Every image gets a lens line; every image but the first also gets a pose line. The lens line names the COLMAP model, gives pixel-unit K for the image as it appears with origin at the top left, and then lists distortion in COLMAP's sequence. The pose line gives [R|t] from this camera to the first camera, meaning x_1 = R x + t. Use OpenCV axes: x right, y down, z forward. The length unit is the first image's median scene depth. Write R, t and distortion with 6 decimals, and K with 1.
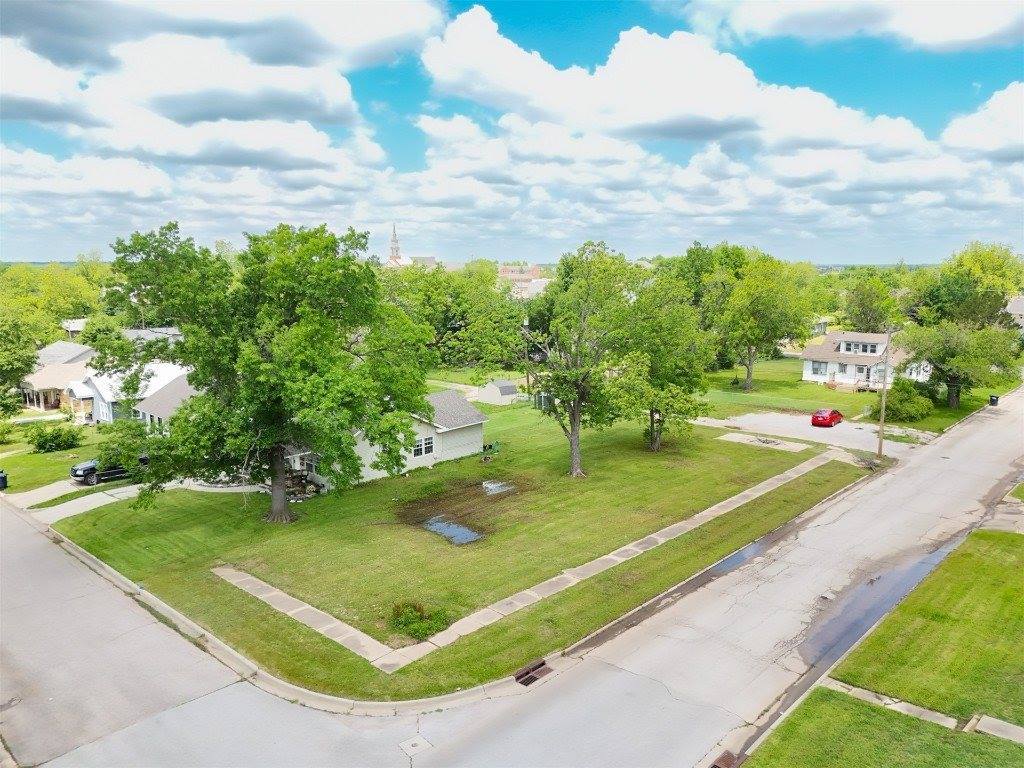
lens RADIAL K [[763.9, 0, 505.4], [0, 763.9, 353.0], [0, 0, 1]] dist [0.042961, -0.017315]
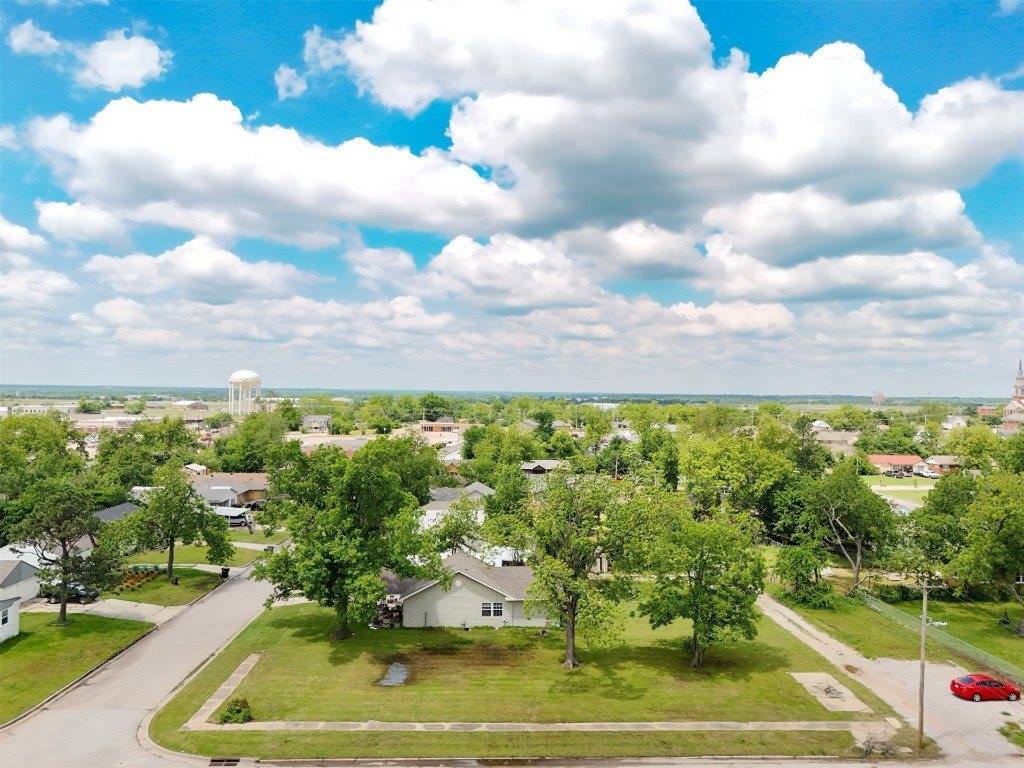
lens RADIAL K [[763.9, 0, 498.7], [0, 763.9, 405.1], [0, 0, 1]] dist [0.042961, -0.017315]
pose [[0.704422, 0.020125, -0.709496, 0.880965], [-0.091975, 0.993758, -0.063129, -0.146245], [0.703797, 0.109725, 0.701876, 0.124969]]
